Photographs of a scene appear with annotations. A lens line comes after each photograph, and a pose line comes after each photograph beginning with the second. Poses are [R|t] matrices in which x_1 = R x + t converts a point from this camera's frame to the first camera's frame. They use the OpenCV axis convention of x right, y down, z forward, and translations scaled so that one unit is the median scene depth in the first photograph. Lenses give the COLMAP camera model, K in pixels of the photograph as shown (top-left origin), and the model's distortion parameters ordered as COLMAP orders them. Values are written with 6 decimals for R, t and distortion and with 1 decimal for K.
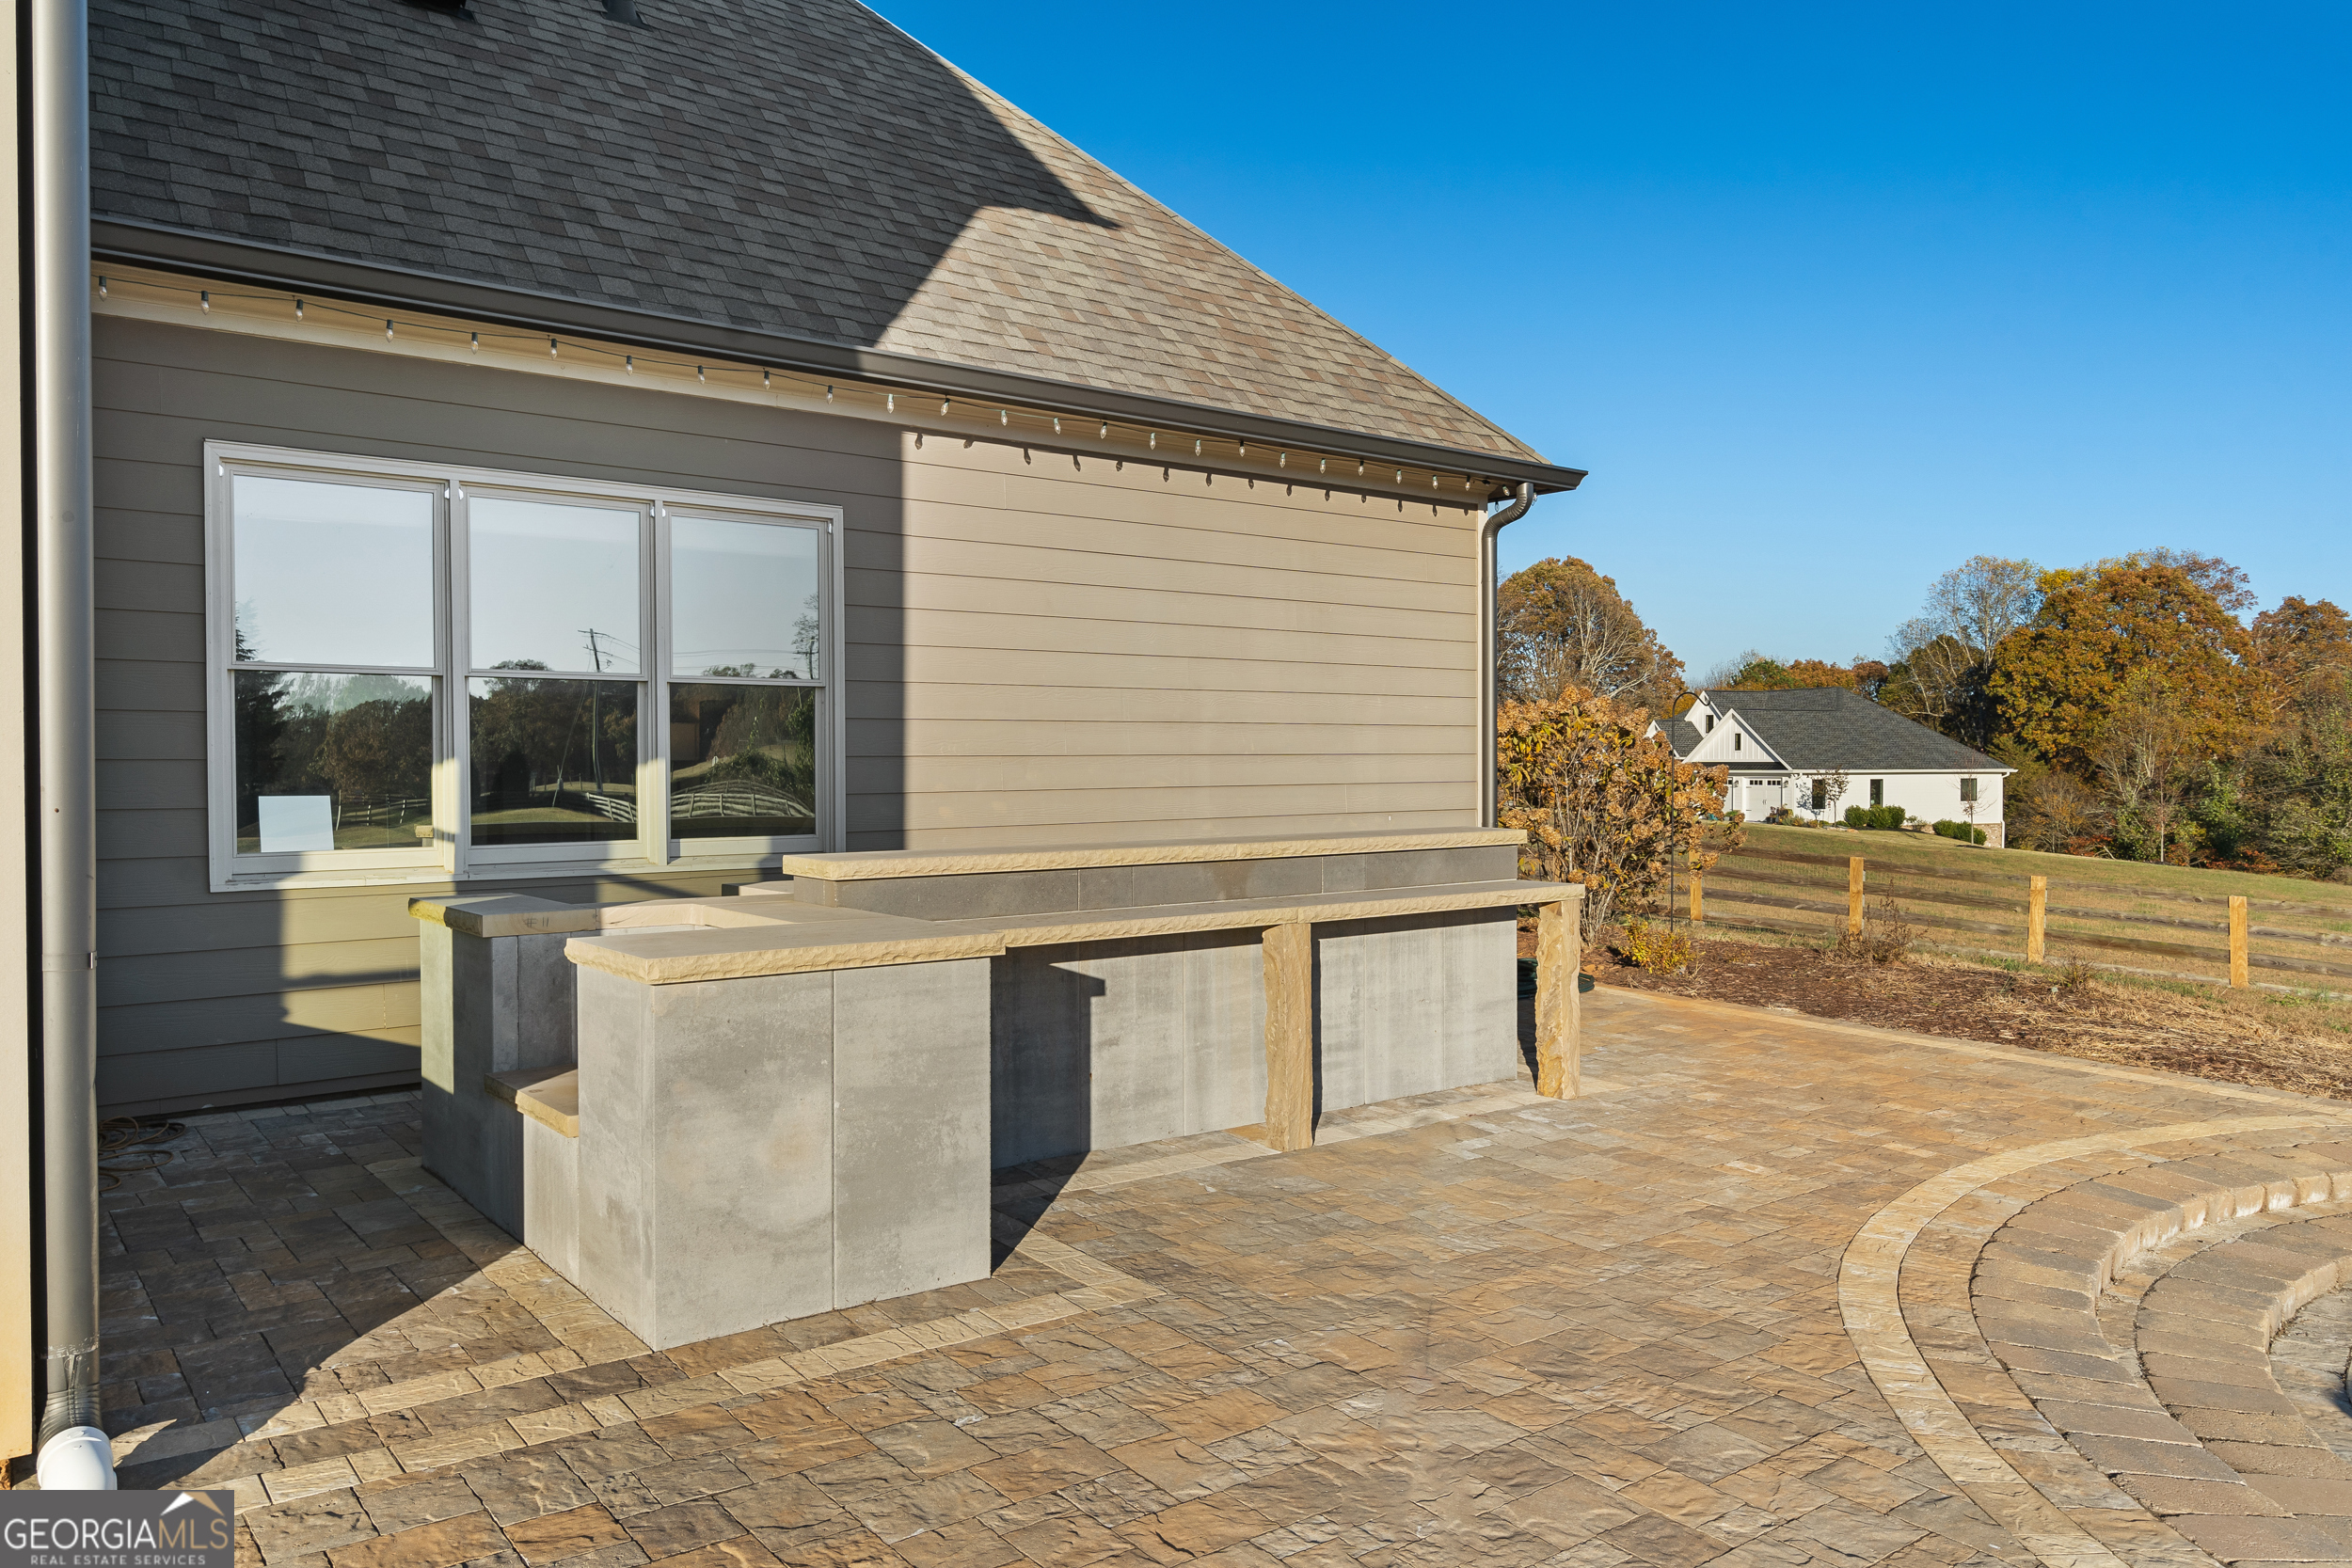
lens RADIAL K [[1668.6, 0, 1179.5], [0, 1668.6, 781.1], [0, 0, 1]] dist [-0.002074, -0.000227]
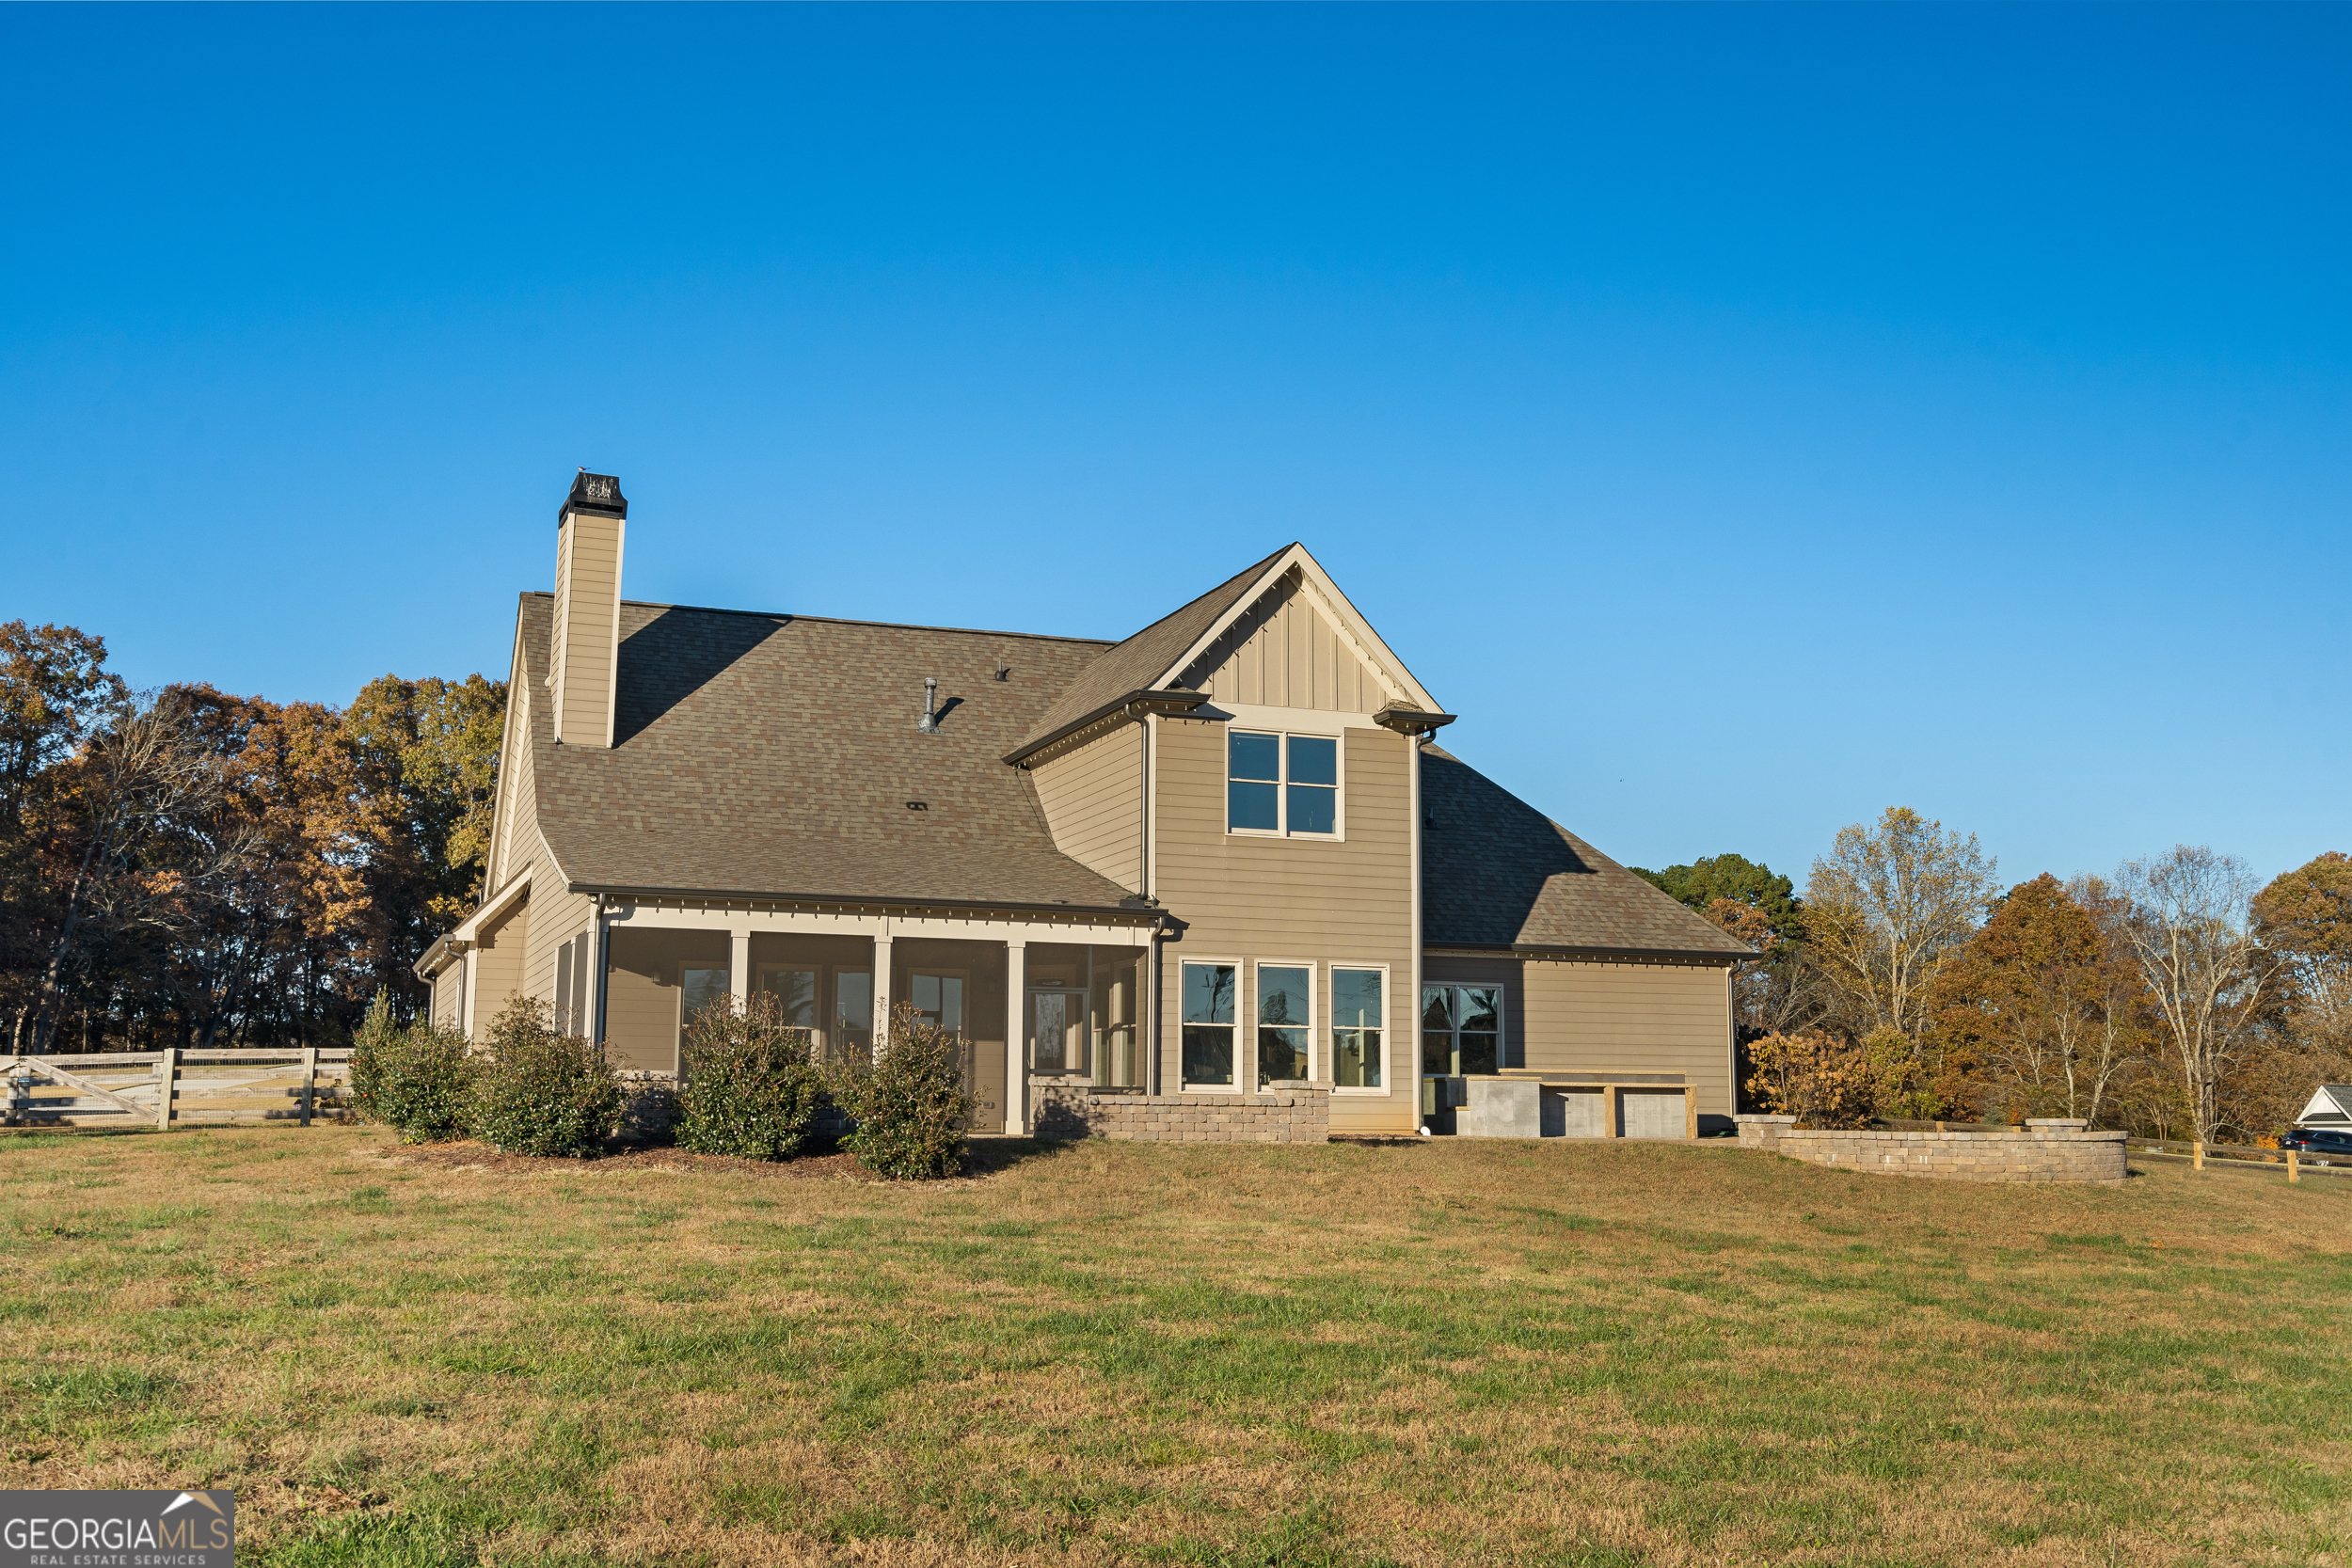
lens RADIAL K [[2280.5, 0, 1174.4], [0, 2280.5, 768.4], [0, 0, 1]] dist [0.072796, 0.000000]
pose [[0.954515, -0.036187, -0.295960, 0.523684], [-0.012588, 0.986832, -0.161258, 0.161385], [0.297898, 0.157648, 0.941490, -3.447679]]
